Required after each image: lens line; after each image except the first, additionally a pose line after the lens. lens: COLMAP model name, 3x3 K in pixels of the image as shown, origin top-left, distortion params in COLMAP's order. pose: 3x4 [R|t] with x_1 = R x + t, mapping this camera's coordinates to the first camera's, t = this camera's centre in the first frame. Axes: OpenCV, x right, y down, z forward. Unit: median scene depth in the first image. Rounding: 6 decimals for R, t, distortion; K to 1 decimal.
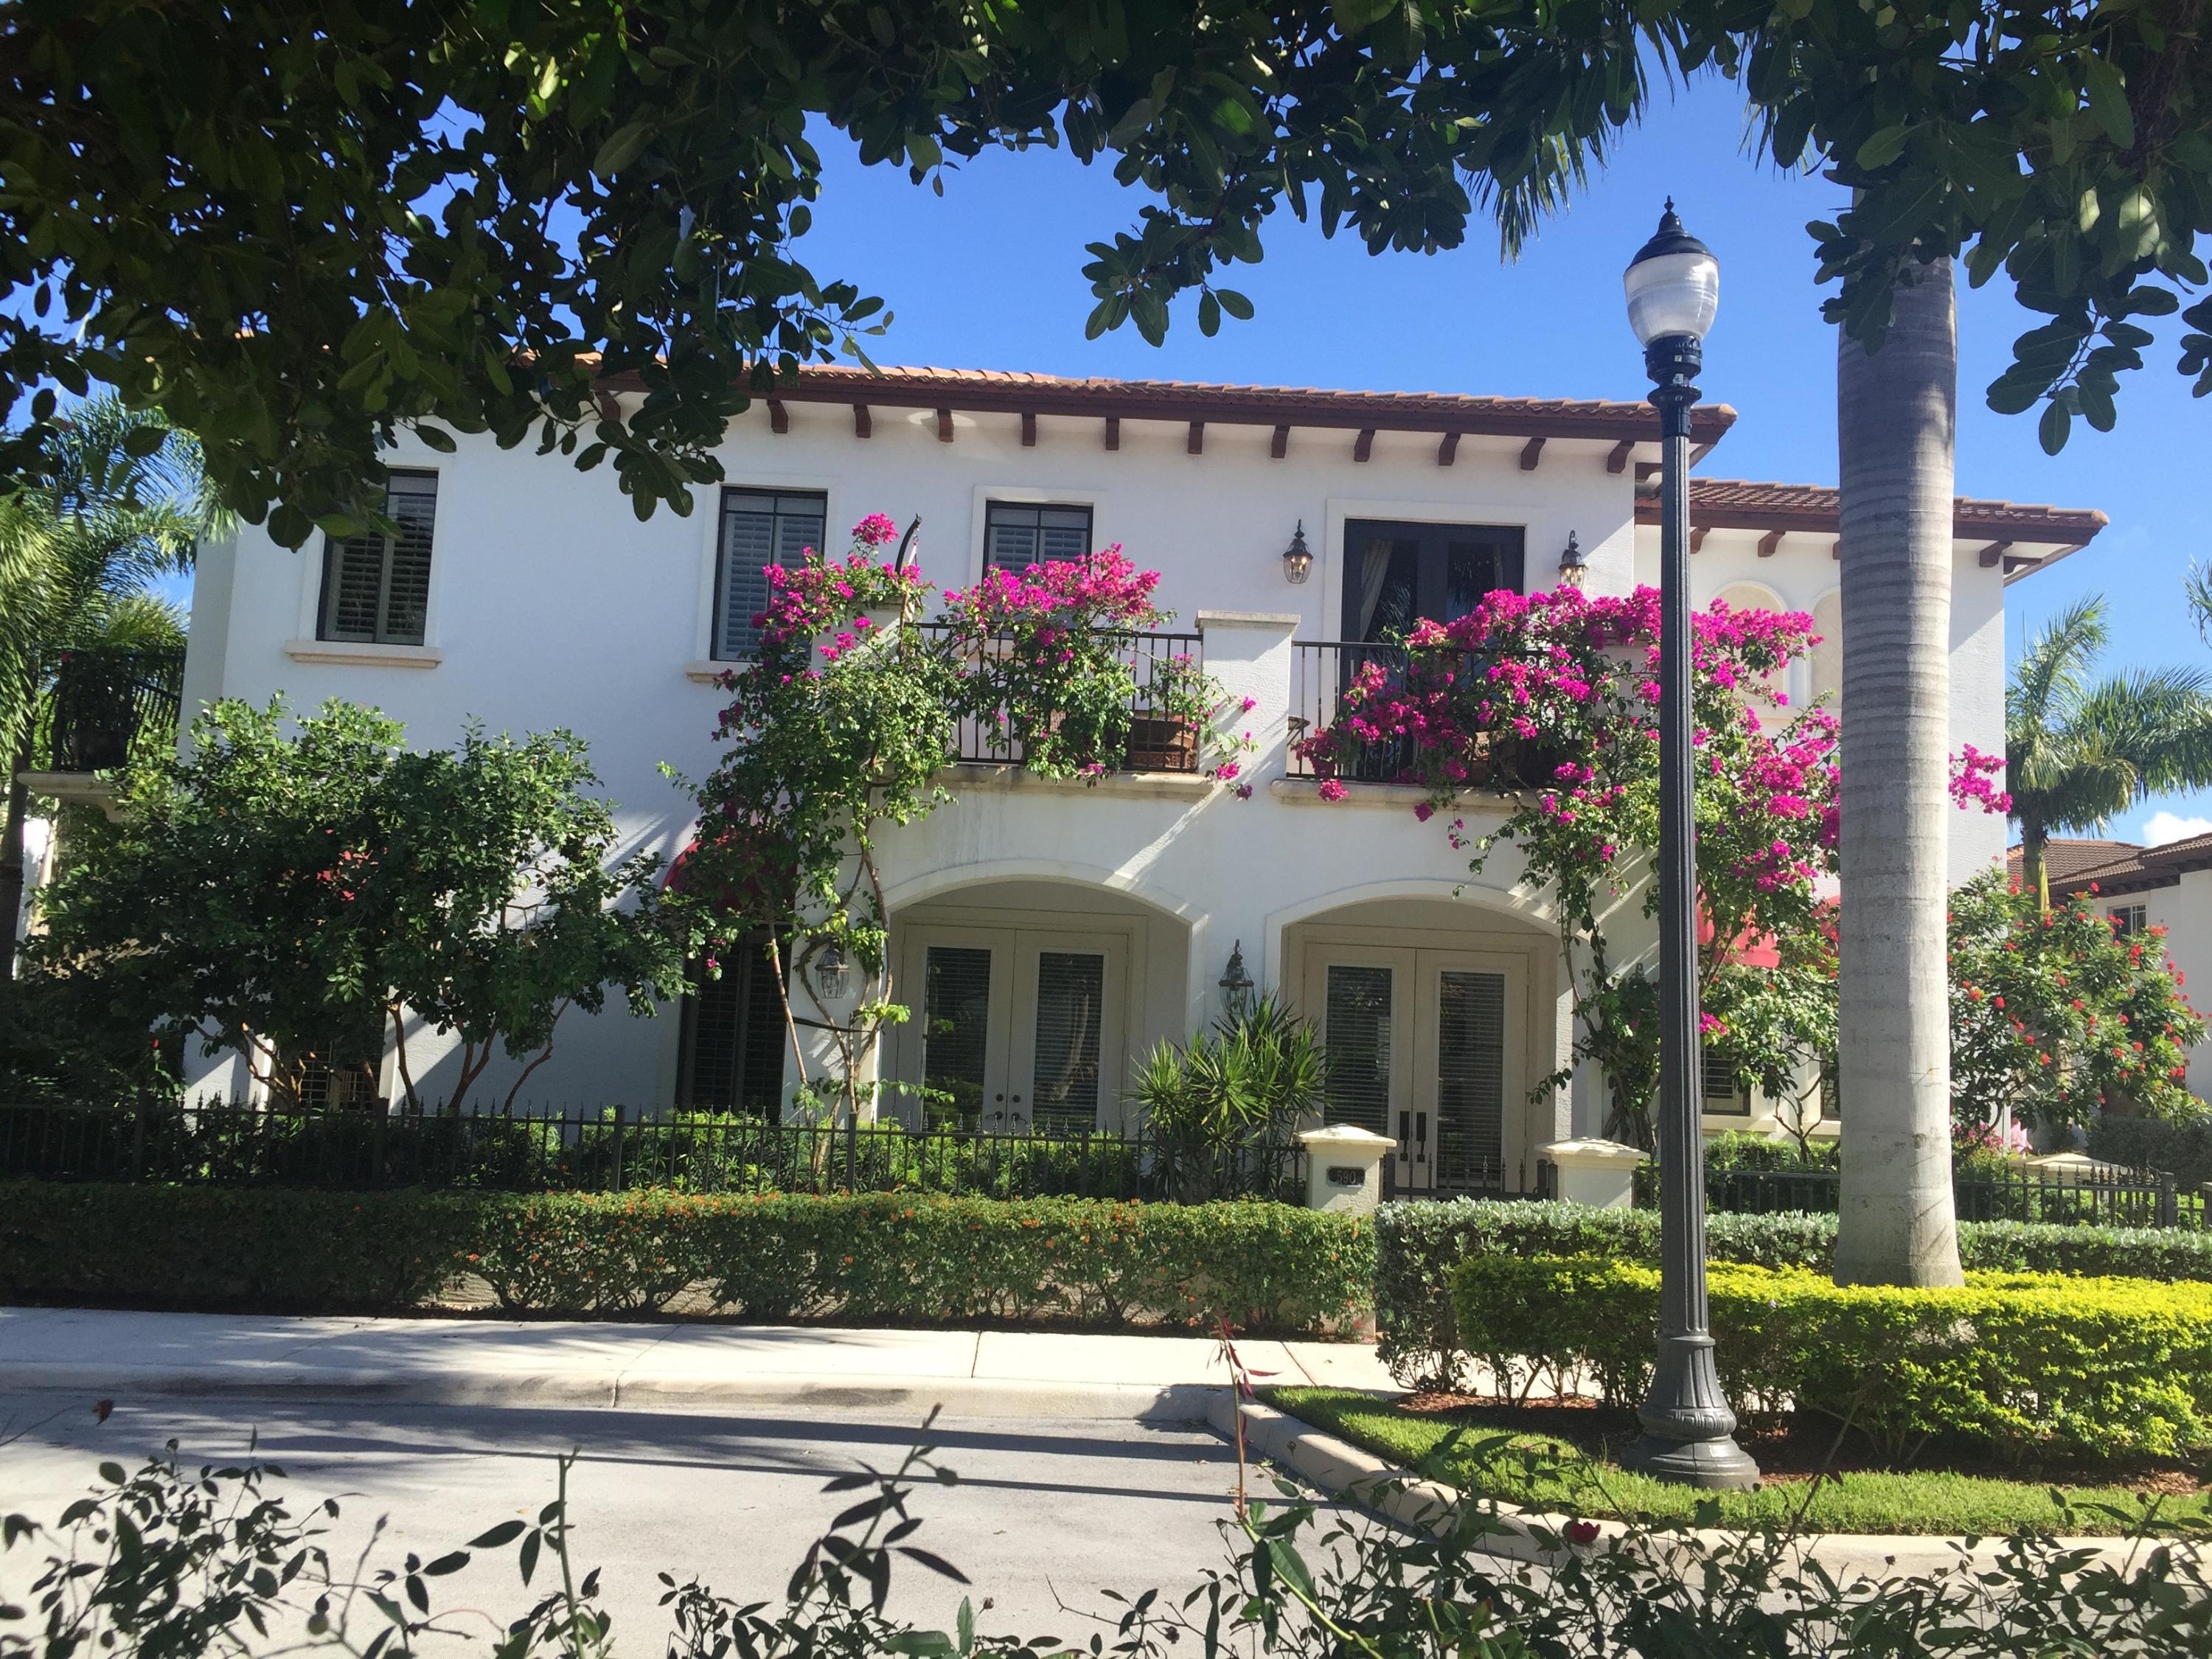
lens RADIAL K [[1869.5, 0, 1105.0], [0, 1869.5, 829.8], [0, 0, 1]] dist [0.049998, 0.006913]
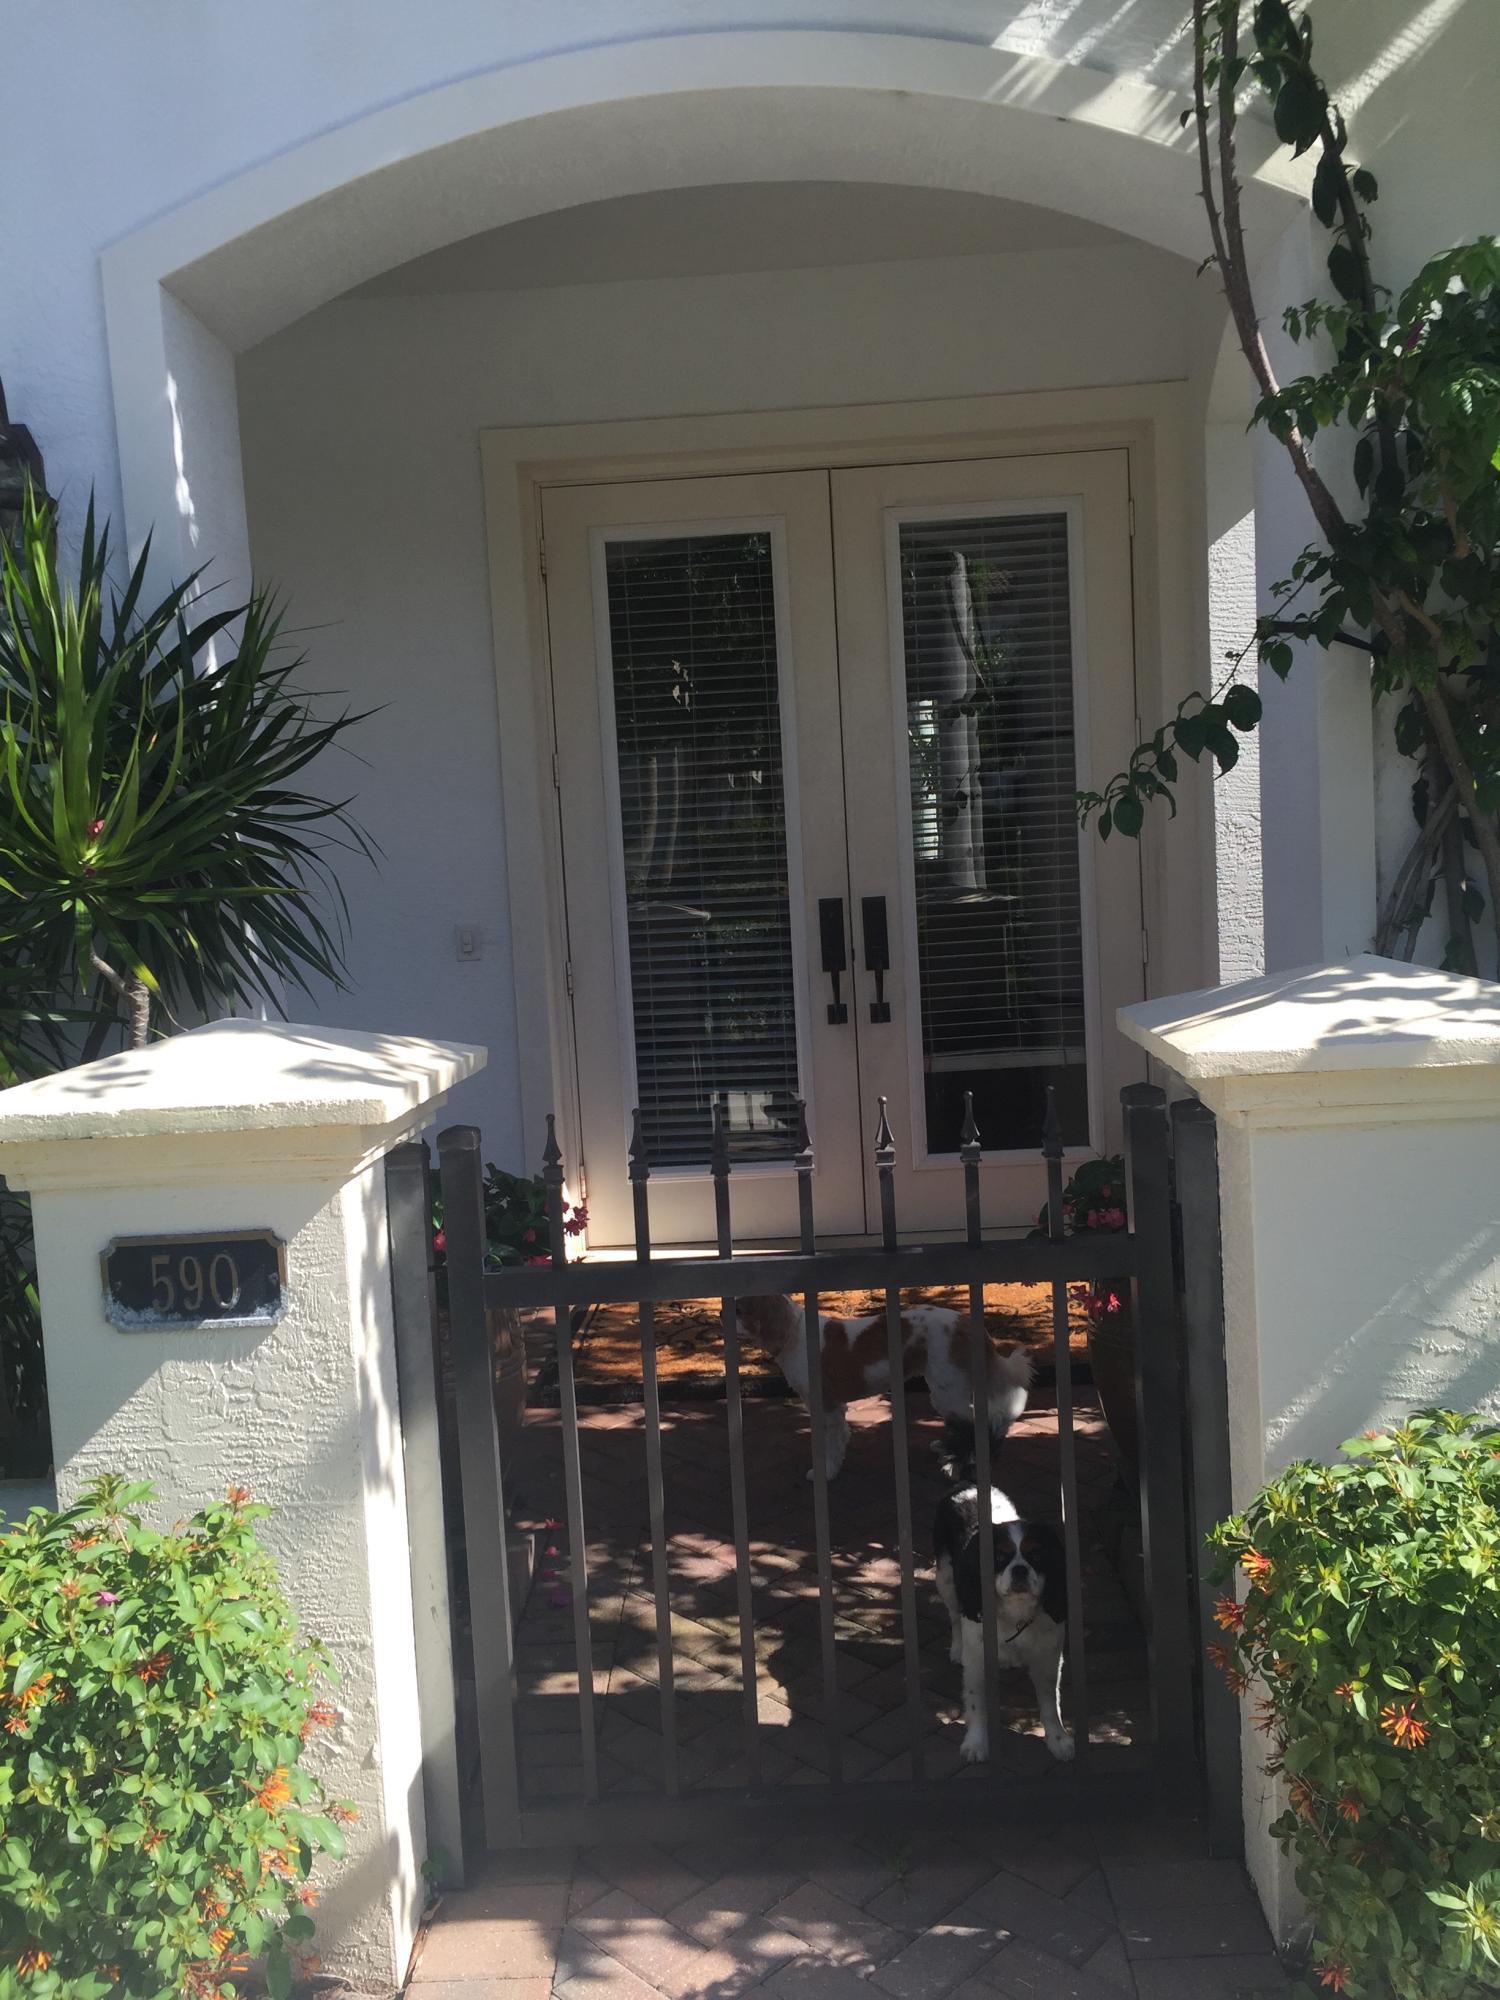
lens RADIAL K [[1690.3, 0, 750.3], [0, 1690.3, 1000.8], [0, 0, 1]] dist [0.049998, 0.006913]
pose [[0.993417, -0.100825, -0.054381, 0.184977], [0.109873, 0.972945, 0.203239, 0.112240], [0.032419, -0.207876, 0.977618, 0.750155]]
